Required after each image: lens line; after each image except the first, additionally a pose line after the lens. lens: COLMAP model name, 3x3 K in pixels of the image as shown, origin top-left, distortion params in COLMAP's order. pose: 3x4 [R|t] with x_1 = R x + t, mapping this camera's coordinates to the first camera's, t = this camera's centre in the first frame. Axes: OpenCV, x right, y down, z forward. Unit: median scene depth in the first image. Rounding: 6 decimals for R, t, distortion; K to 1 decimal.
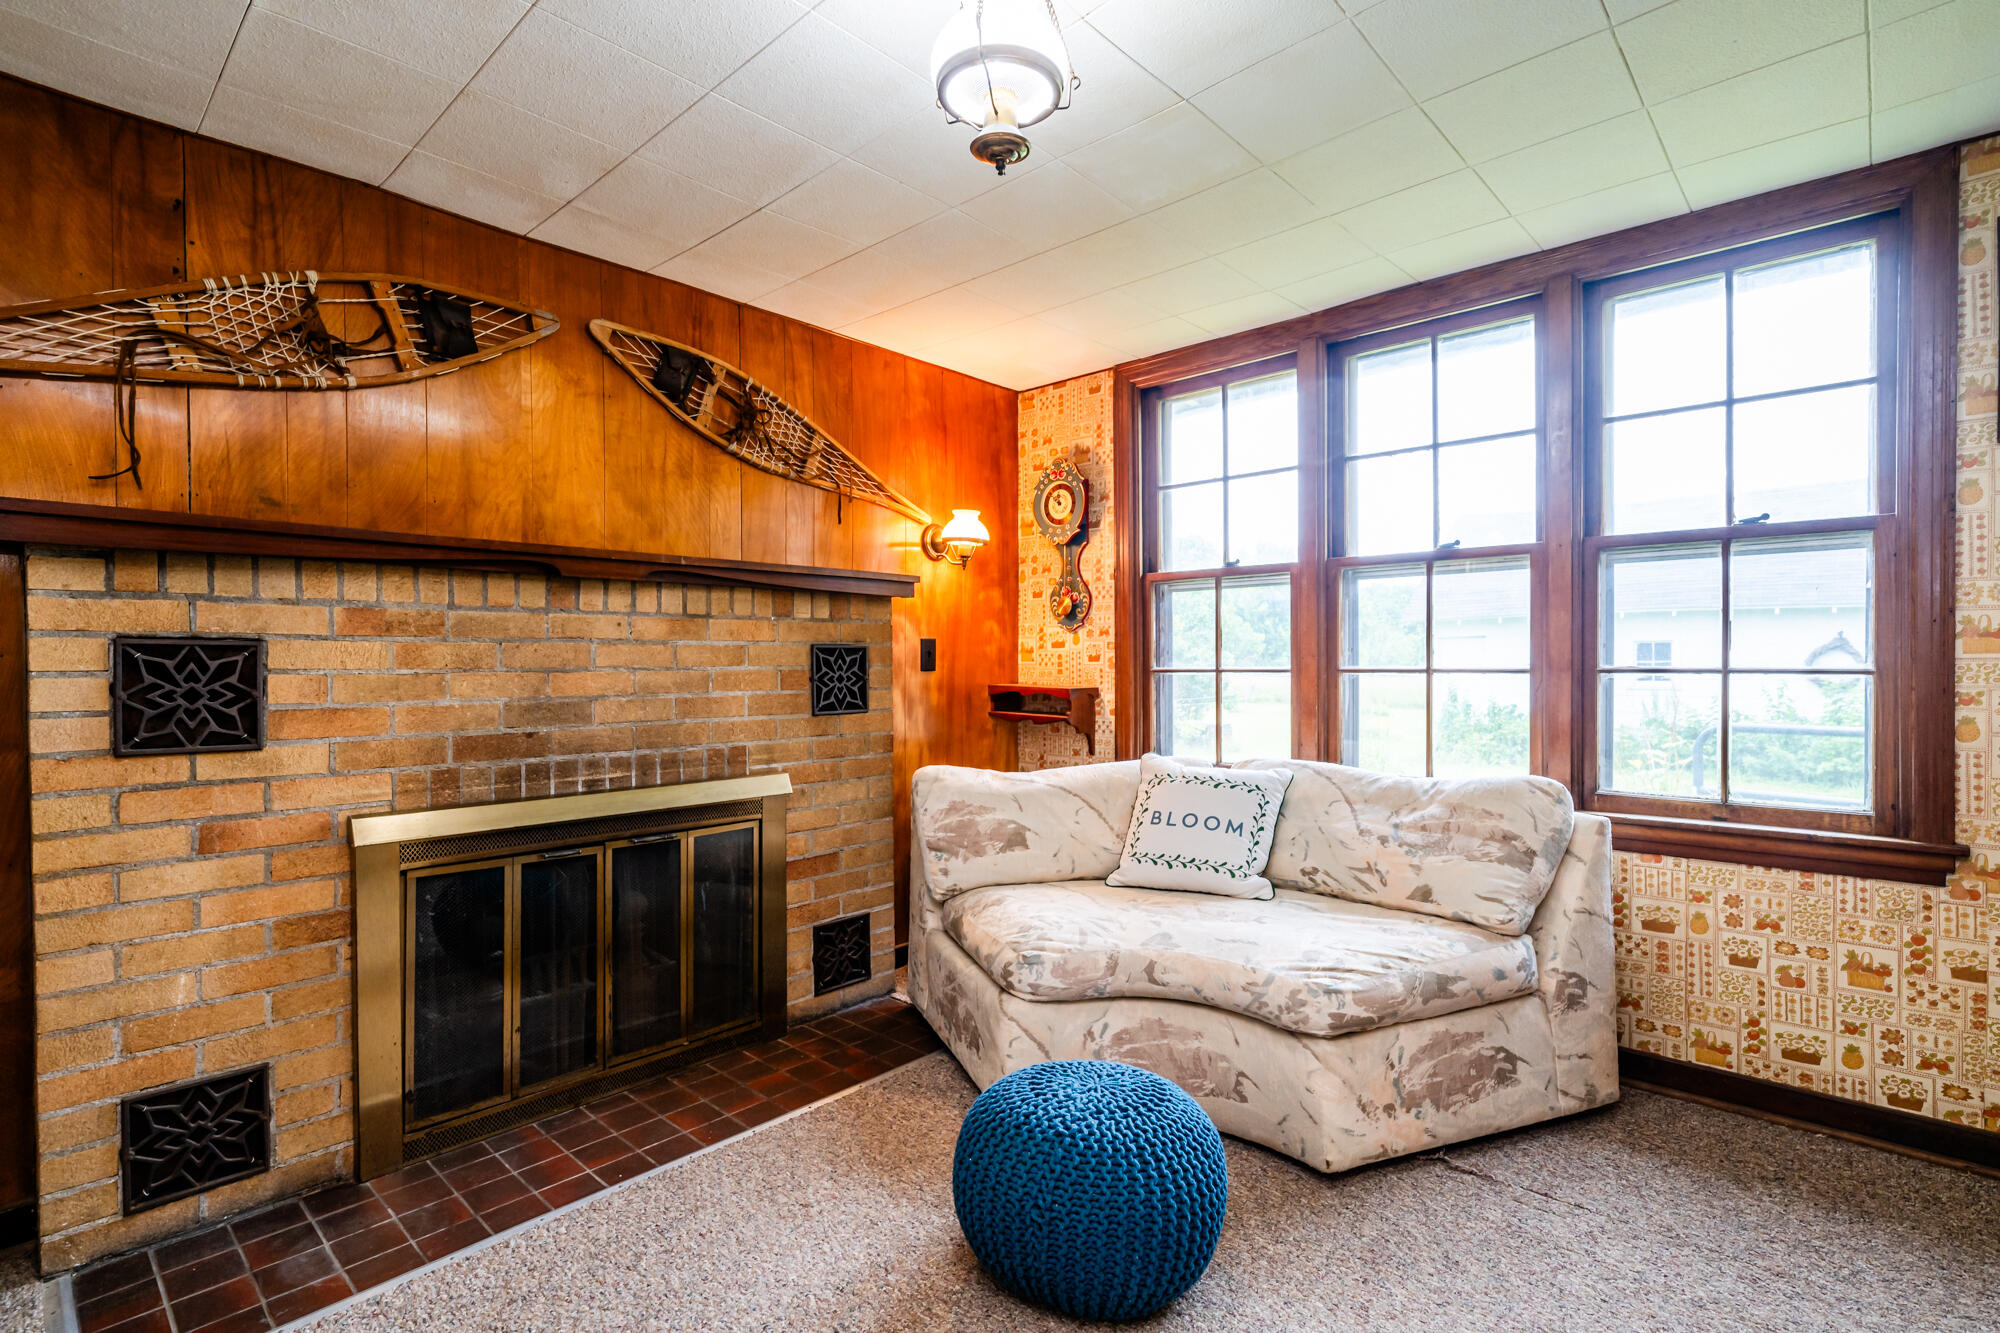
lens RADIAL K [[940.7, 0, 995.8], [0, 940.7, 670.5], [0, 0, 1]] dist [-0.005022, 0.000814]
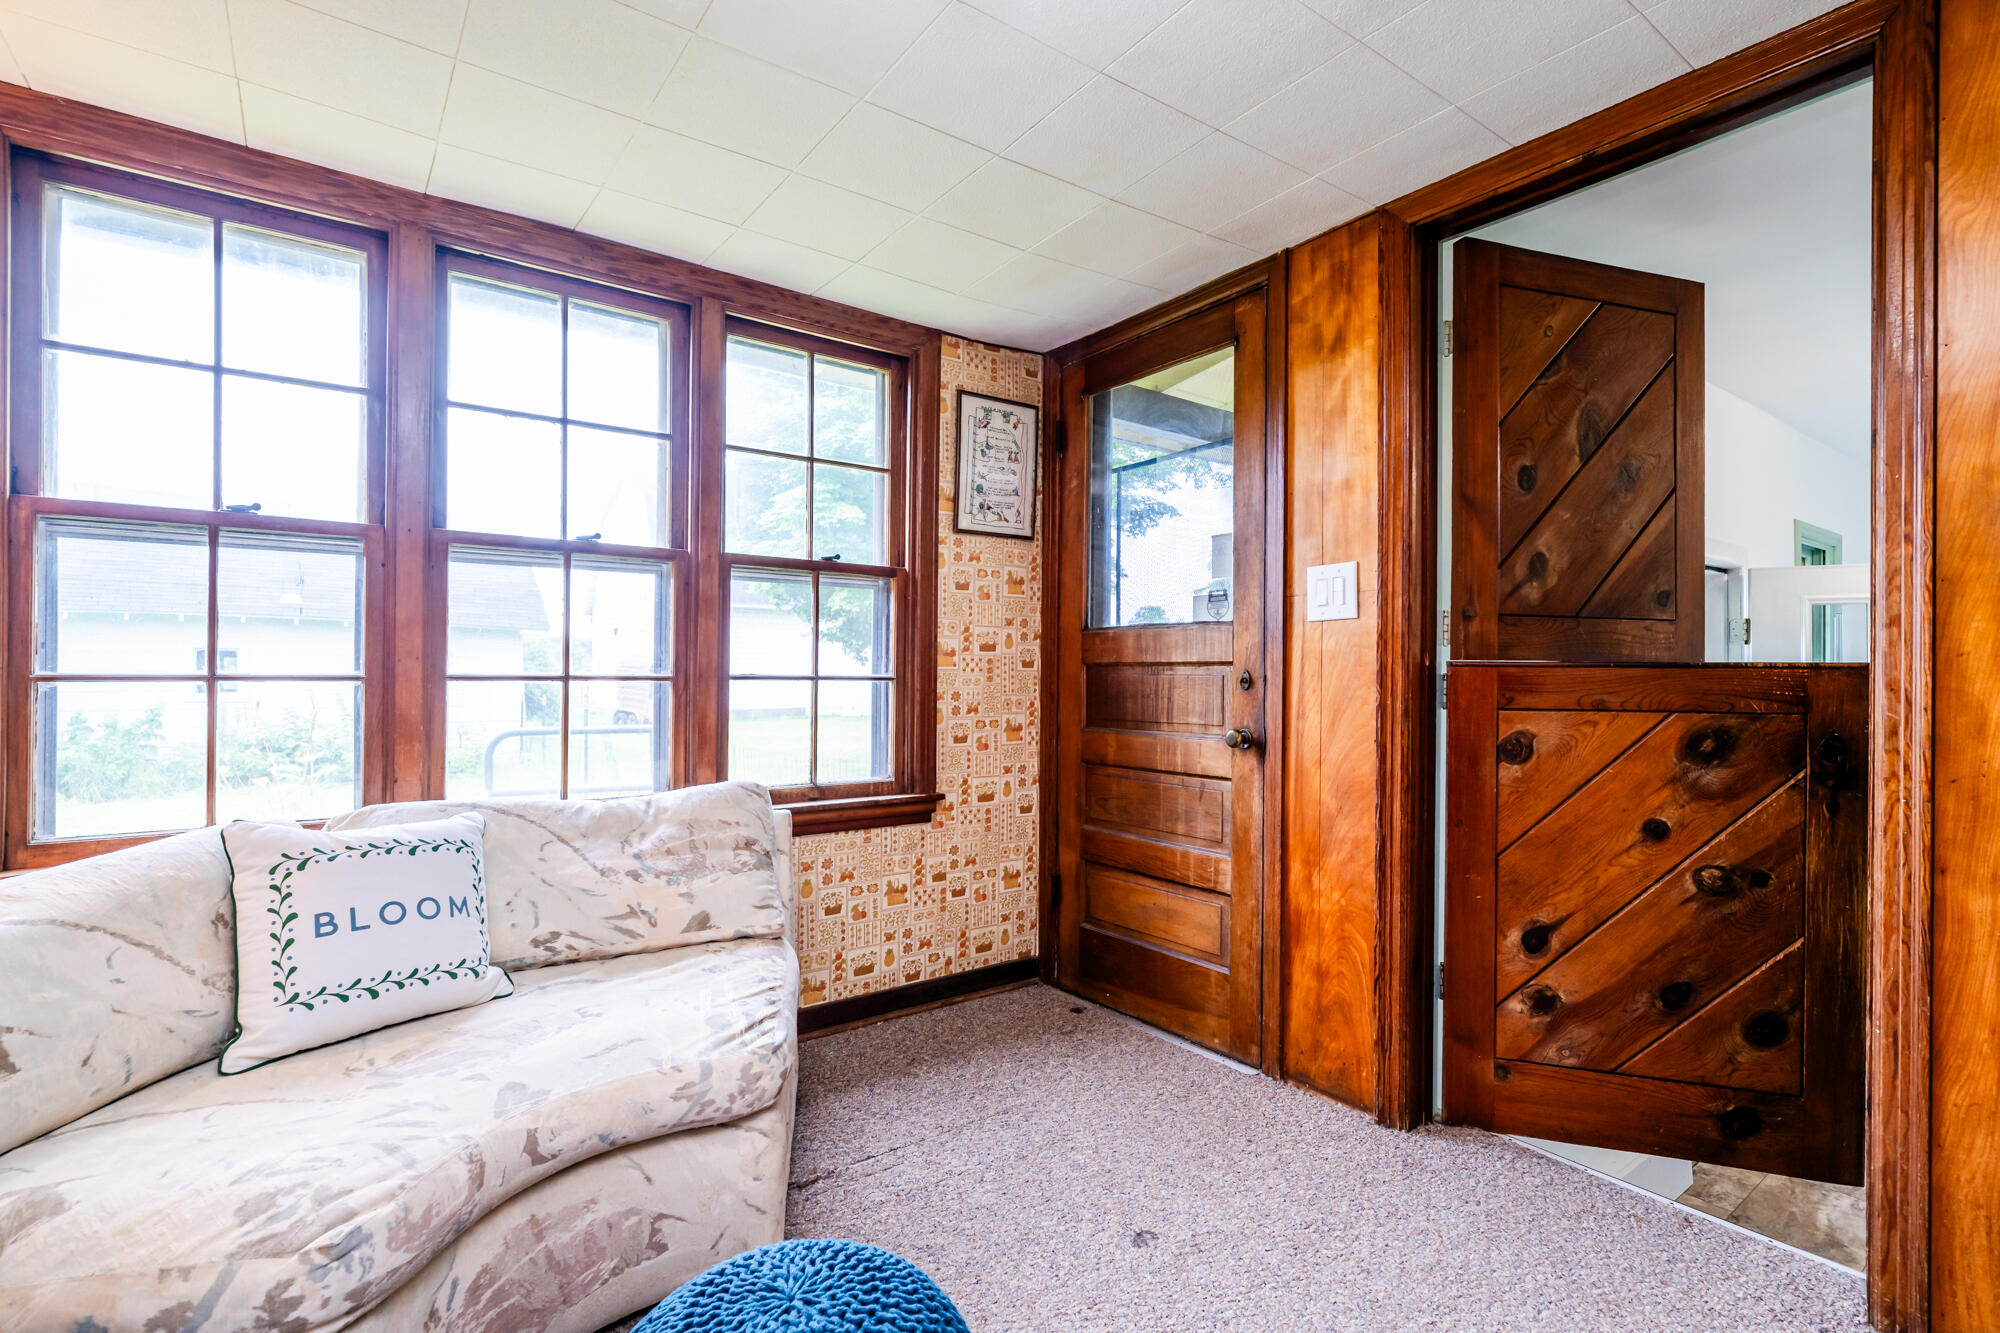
lens RADIAL K [[940.7, 0, 995.7], [0, 940.7, 667.1], [0, 0, 1]] dist [-0.005022, 0.000814]
pose [[0.182765, 0.011055, 0.983094, -0.399860], [0.000616, 0.999935, -0.011358, 0.000779], [-0.983156, 0.002682, 0.182747, 0.559619]]
